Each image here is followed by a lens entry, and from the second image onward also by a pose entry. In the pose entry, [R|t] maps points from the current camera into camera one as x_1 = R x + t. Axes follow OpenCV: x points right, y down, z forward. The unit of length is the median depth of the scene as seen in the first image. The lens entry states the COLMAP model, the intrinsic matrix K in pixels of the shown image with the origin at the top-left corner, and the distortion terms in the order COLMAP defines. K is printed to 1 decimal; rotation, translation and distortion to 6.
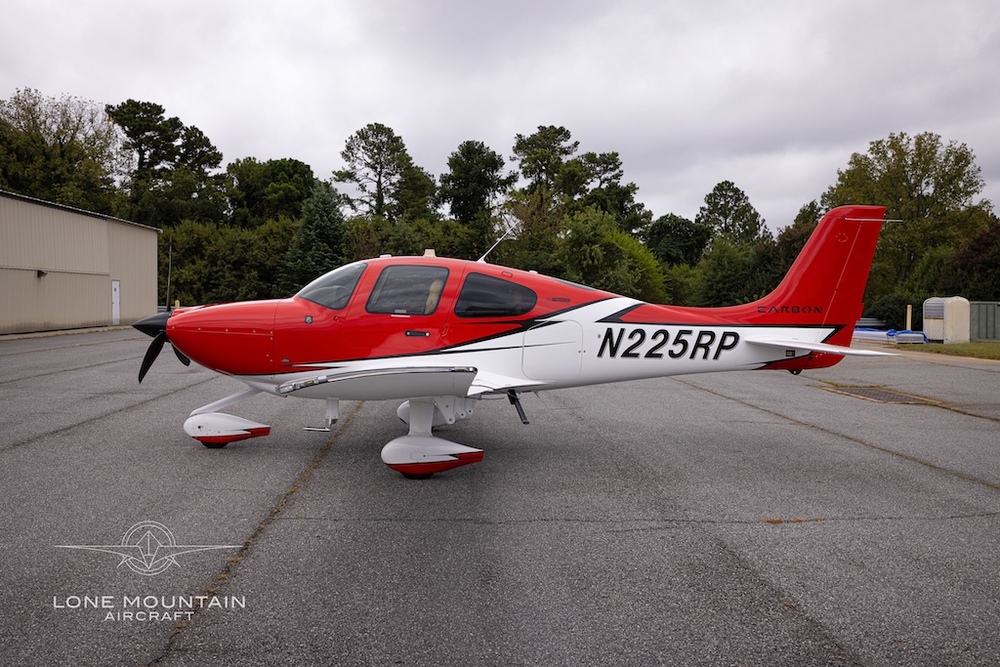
lens RADIAL K [[814.7, 0, 500.0], [0, 814.7, 333.5], [0, 0, 1]] dist [0.004004, 0.002443]
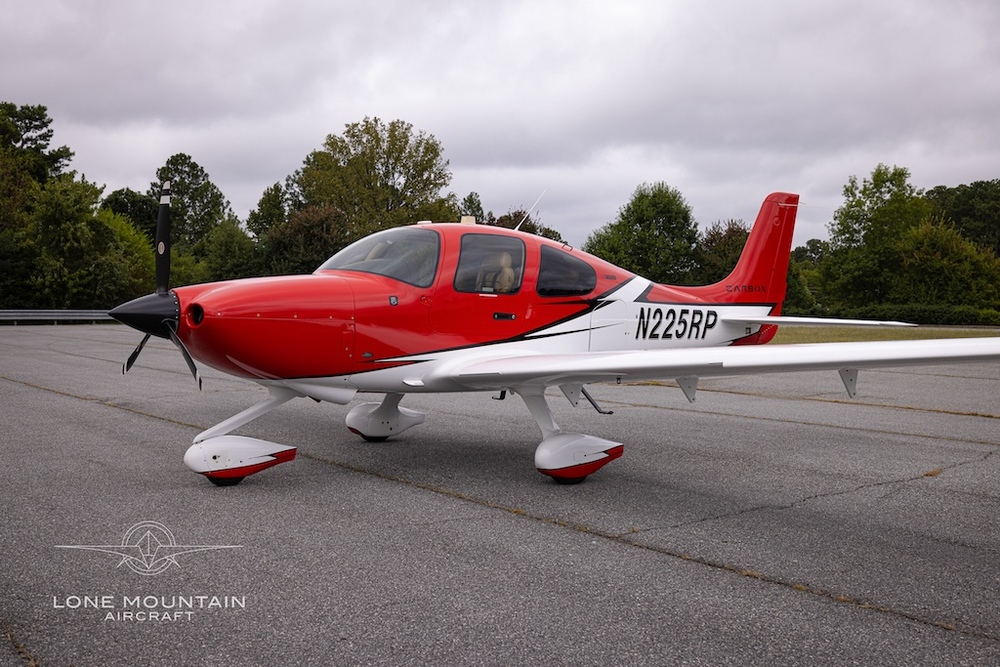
lens RADIAL K [[942.1, 0, 500.0], [0, 942.1, 333.5], [0, 0, 1]] dist [0.010894, -0.007574]
pose [[0.827884, -0.028848, 0.560158, -0.598330], [0.028279, 0.999553, 0.009682, 0.007682], [-0.560187, 0.007825, 0.828329, 0.189120]]
